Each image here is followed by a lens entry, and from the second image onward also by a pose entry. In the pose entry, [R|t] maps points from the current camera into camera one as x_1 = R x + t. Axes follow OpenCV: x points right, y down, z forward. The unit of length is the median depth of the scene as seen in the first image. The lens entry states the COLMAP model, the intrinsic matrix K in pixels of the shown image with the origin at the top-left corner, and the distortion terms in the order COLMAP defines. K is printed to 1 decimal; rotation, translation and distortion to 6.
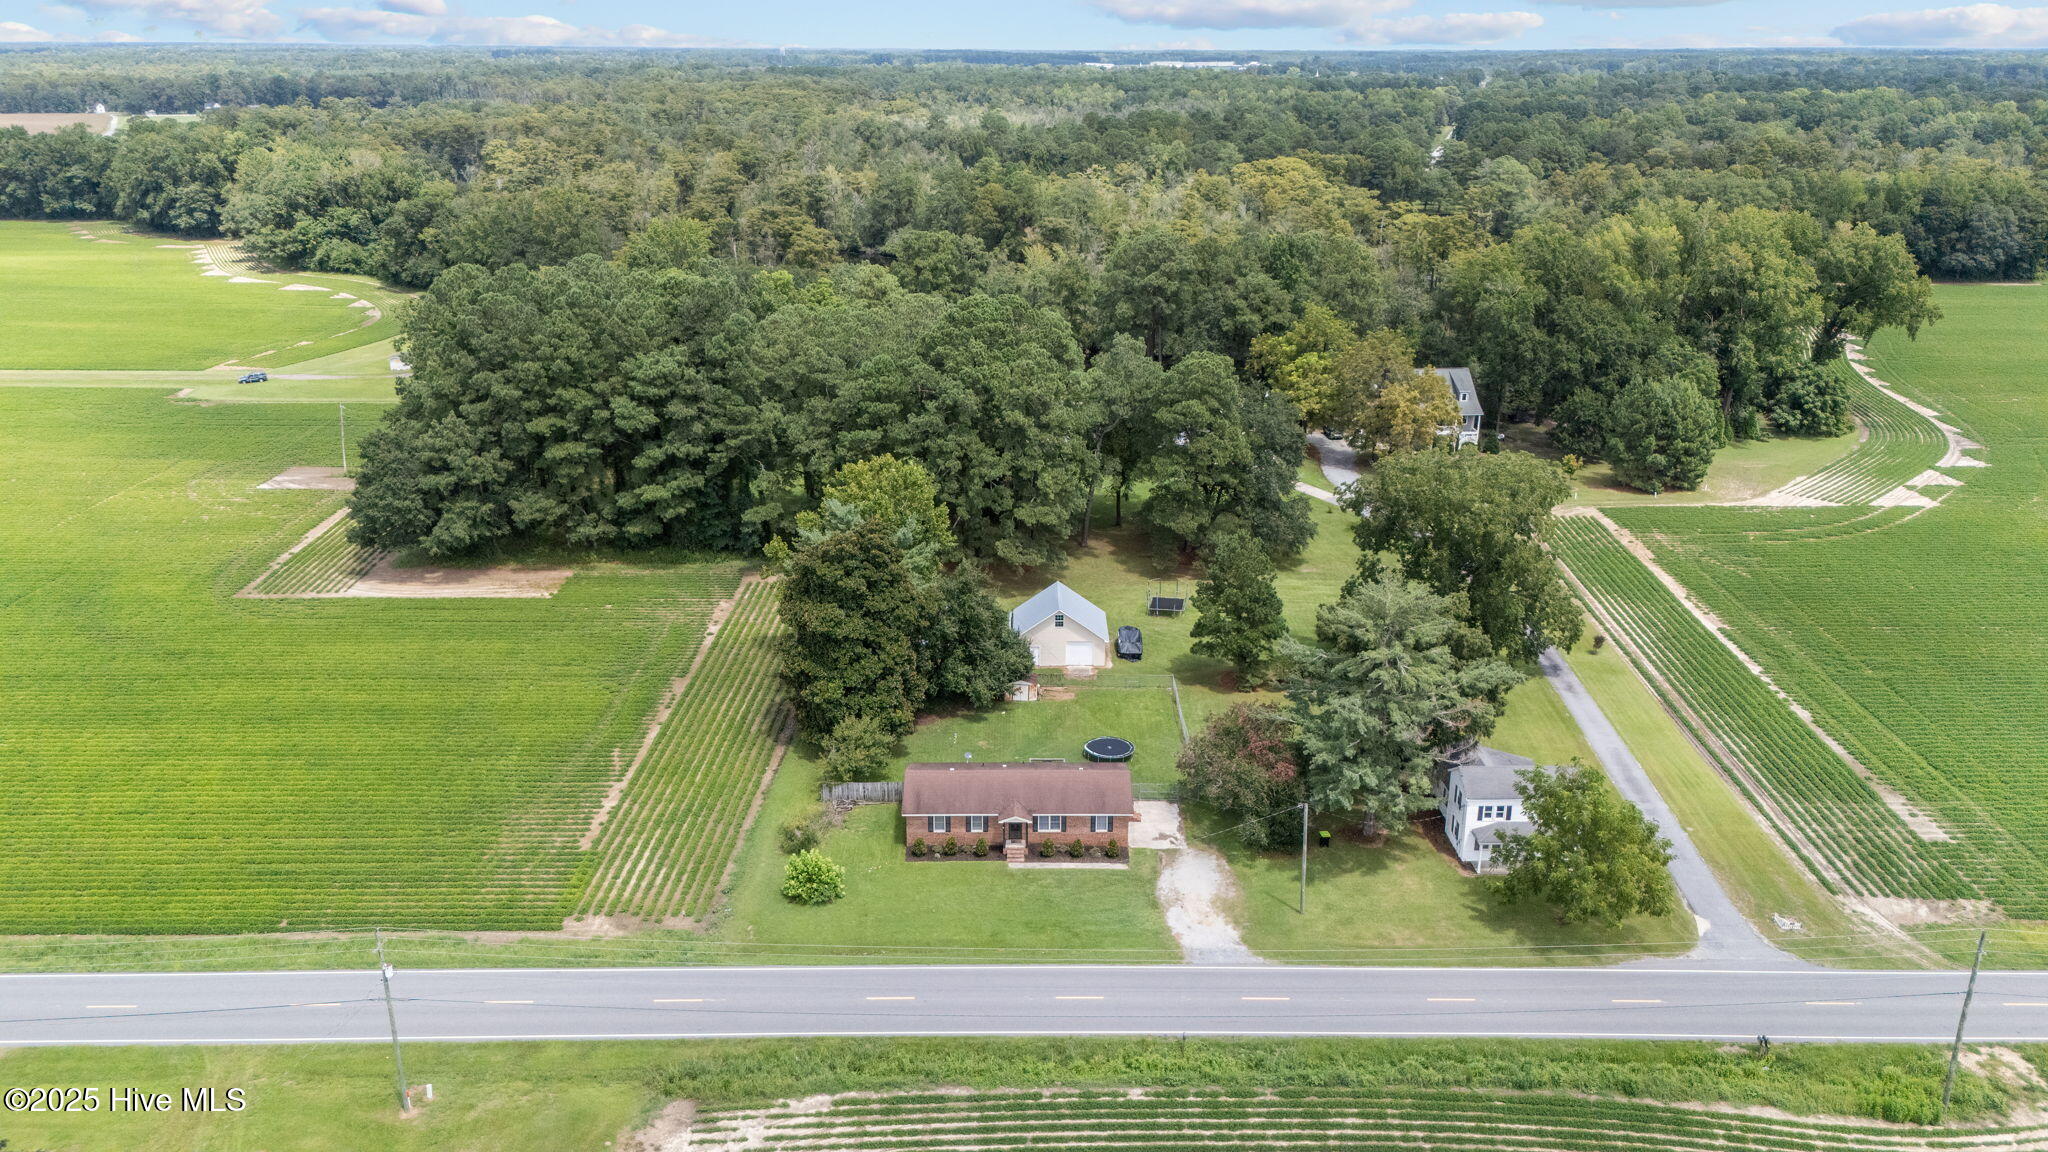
lens RADIAL K [[1501.4, 0, 1025.5], [0, 1501.4, 591.3], [0, 0, 1]] dist [0.080750, -0.084799]
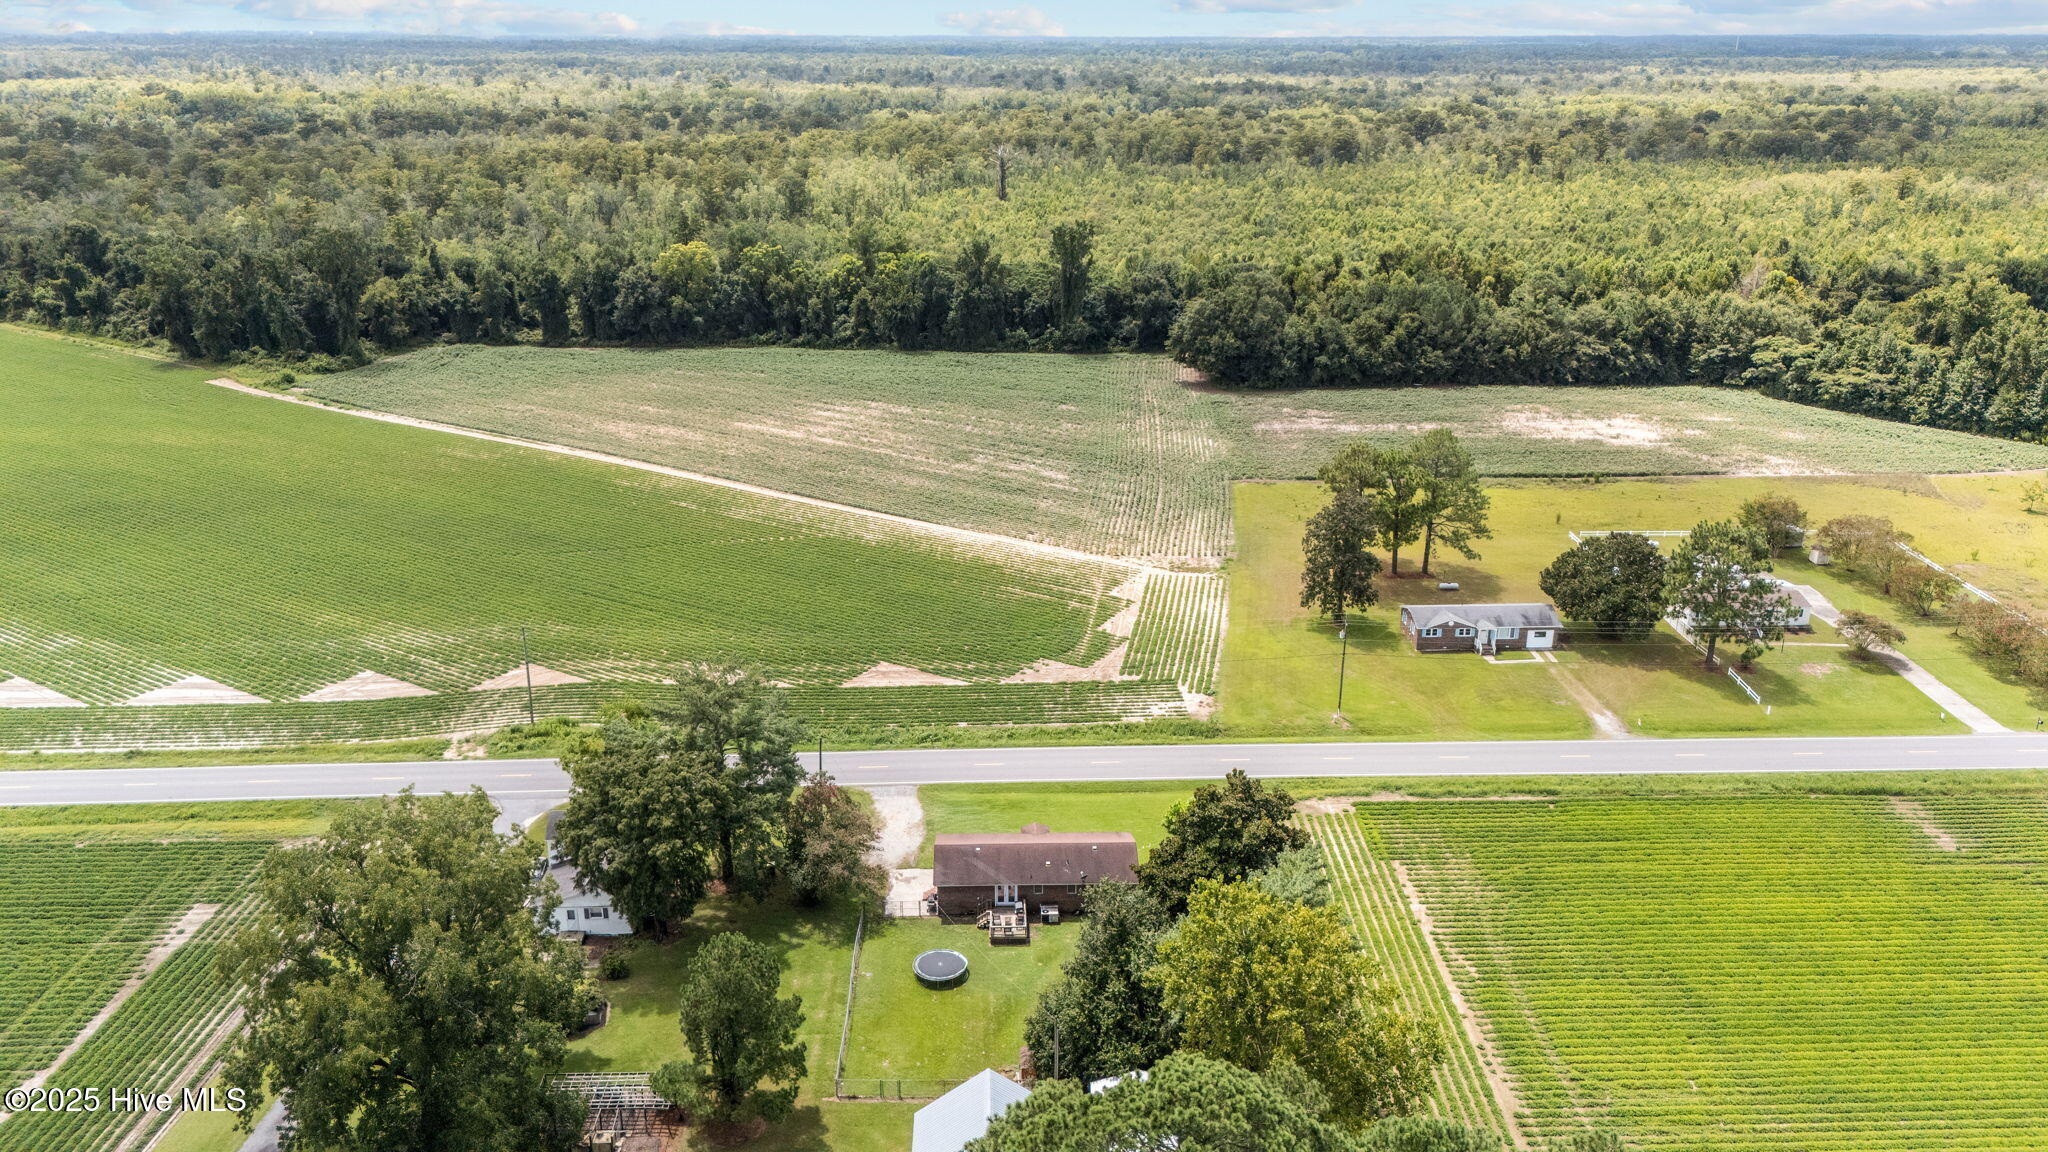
lens RADIAL K [[1501.4, 0, 1036.3], [0, 1501.4, 577.5], [0, 0, 1]] dist [0.080750, -0.084799]
pose [[-0.999537, 0.004304, -0.030120, 0.026281], [-0.015911, 0.769854, 0.638022, -0.737545], [0.025934, 0.638206, -0.769429, 1.711265]]
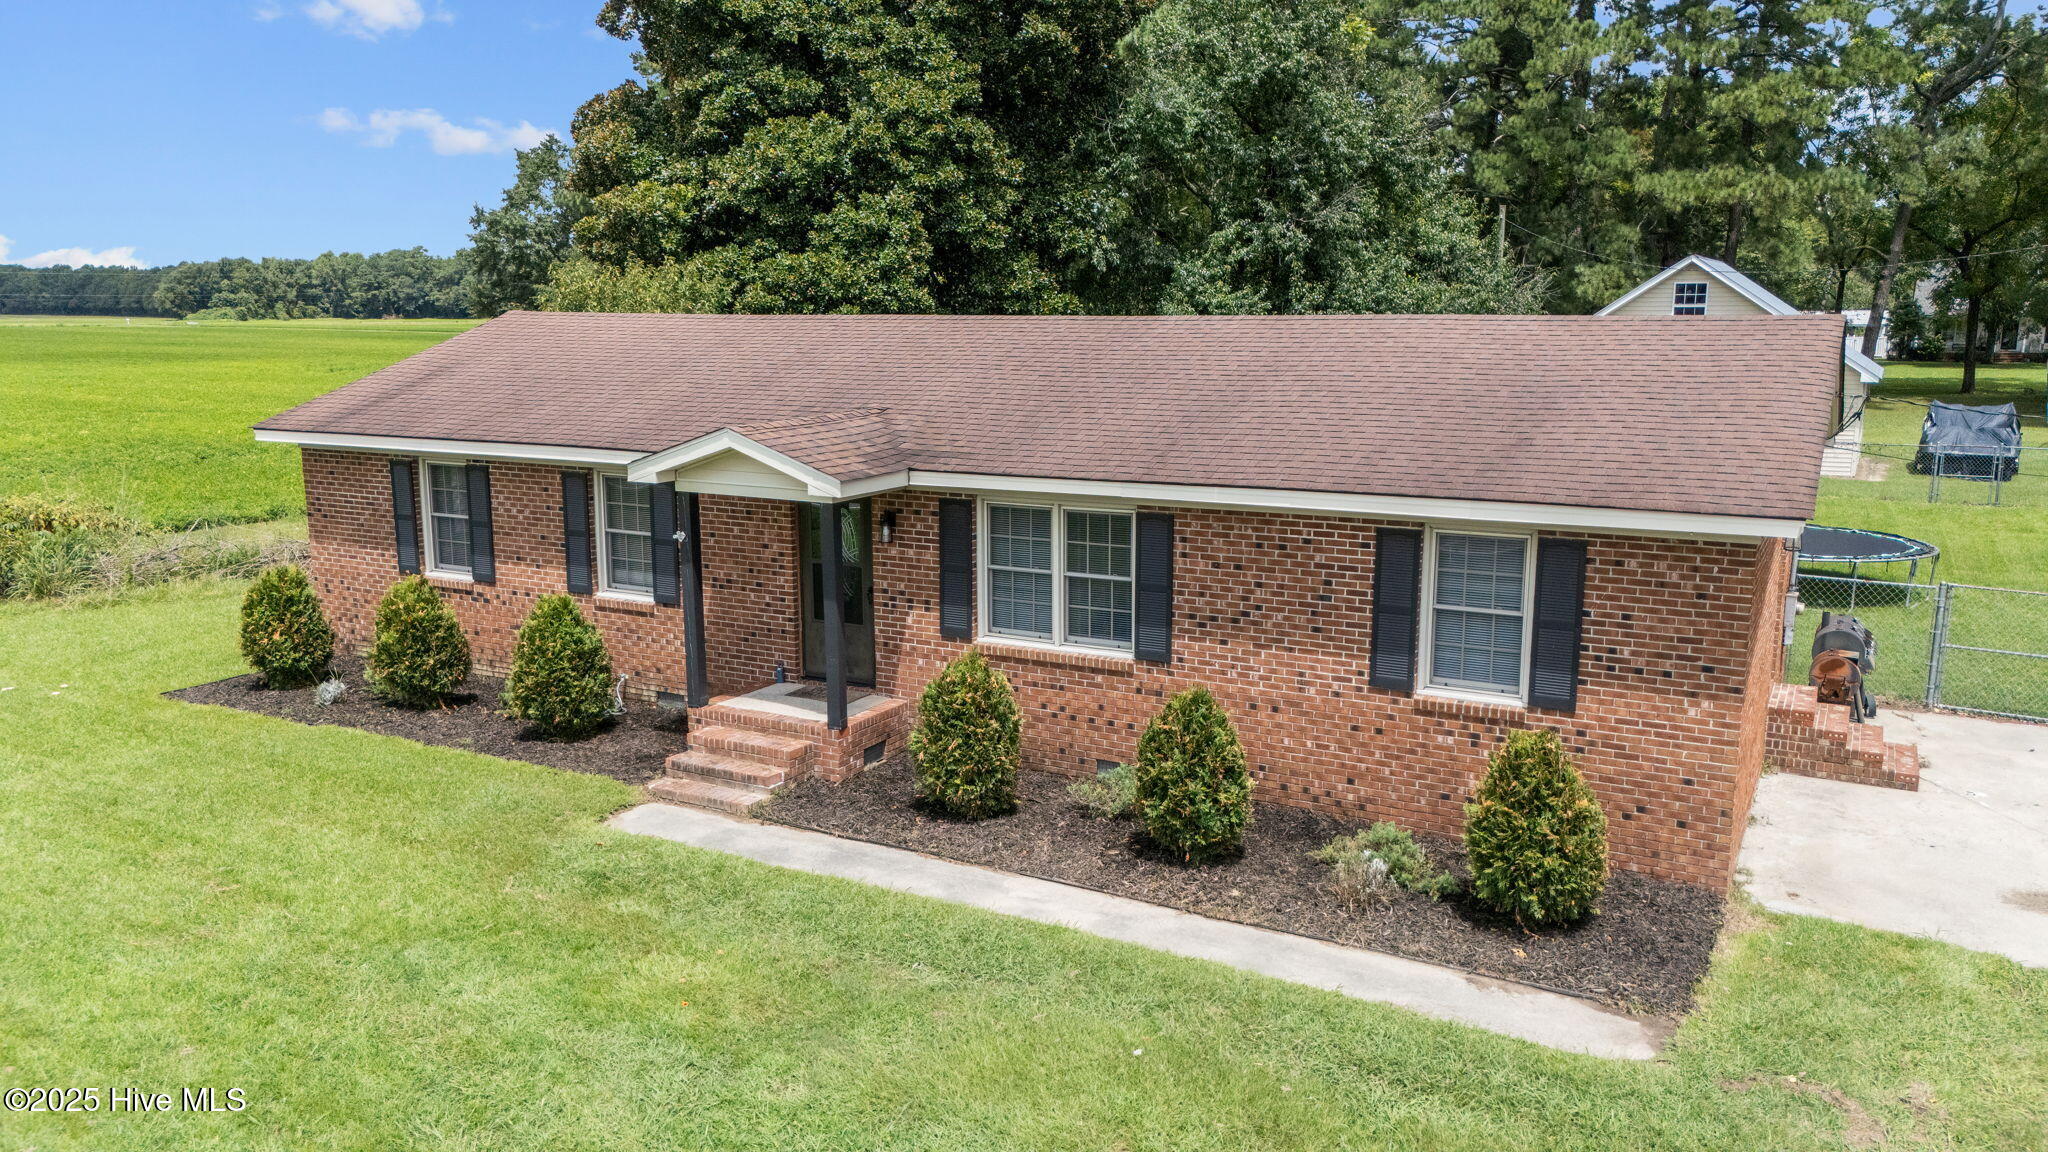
lens RADIAL K [[1501.4, 0, 1035.4], [0, 1501.4, 598.2], [0, 0, 1]] dist [0.080750, -0.084799]
pose [[0.875120, 0.090641, -0.475340, 0.071955], [-0.163765, 0.979813, -0.114662, 0.164336], [0.455352, 0.178187, 0.872298, 0.856596]]
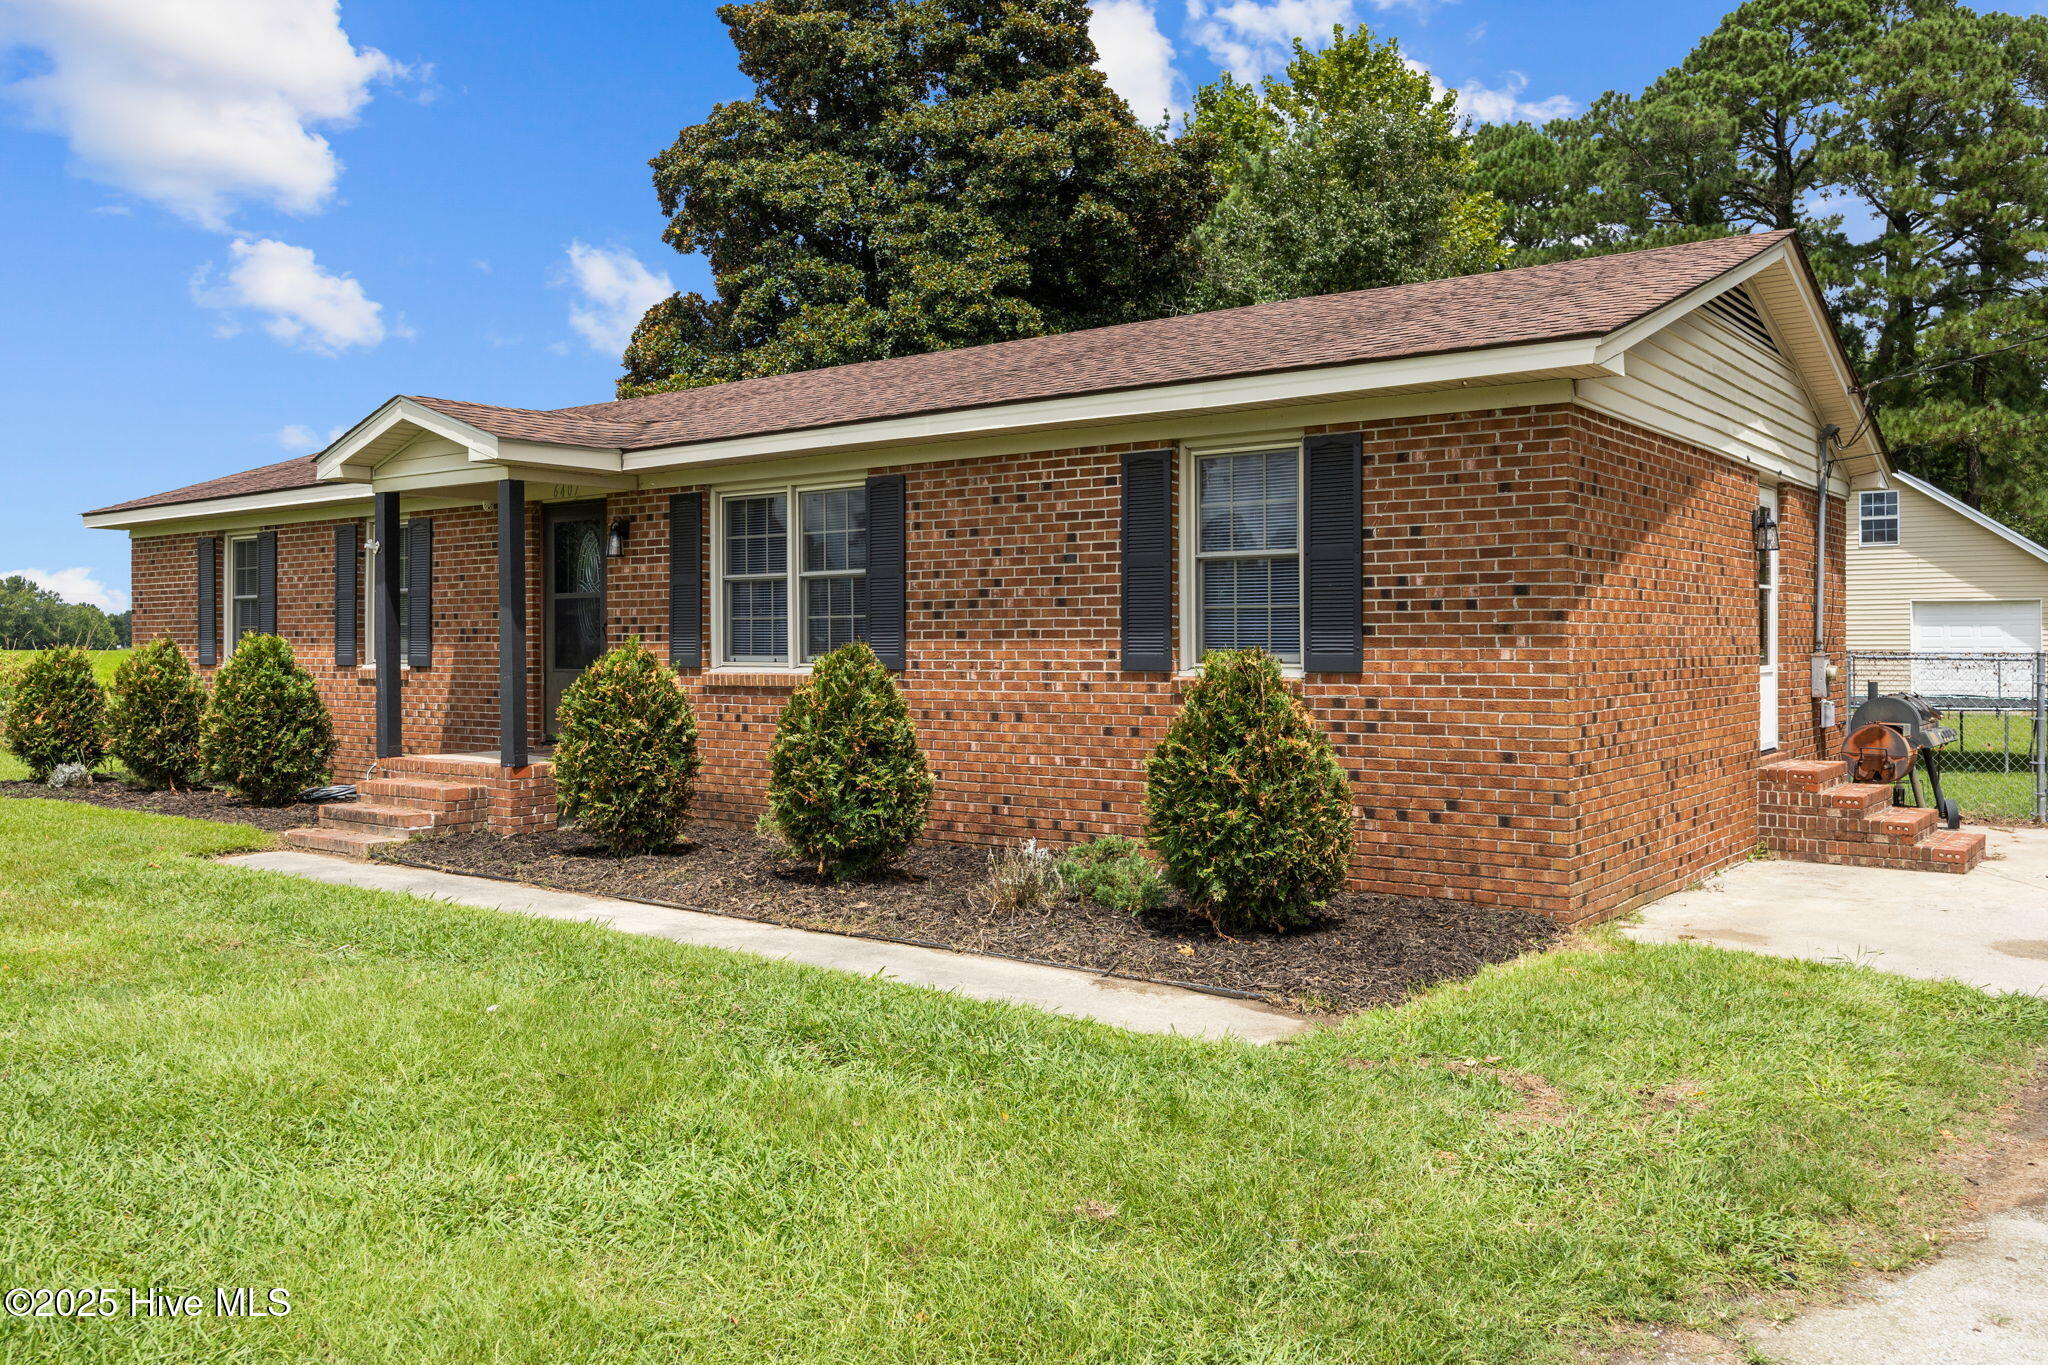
lens RADIAL K [[1598.1, 0, 1048.0], [0, 1598.1, 638.0], [0, 0, 1]] dist [-0.006109, -0.007990]
pose [[0.799350, -0.005888, -0.600836, 0.090326], [-0.199443, 0.940660, -0.274556, 0.176883], [0.566800, 0.339299, 0.750743, 0.896940]]
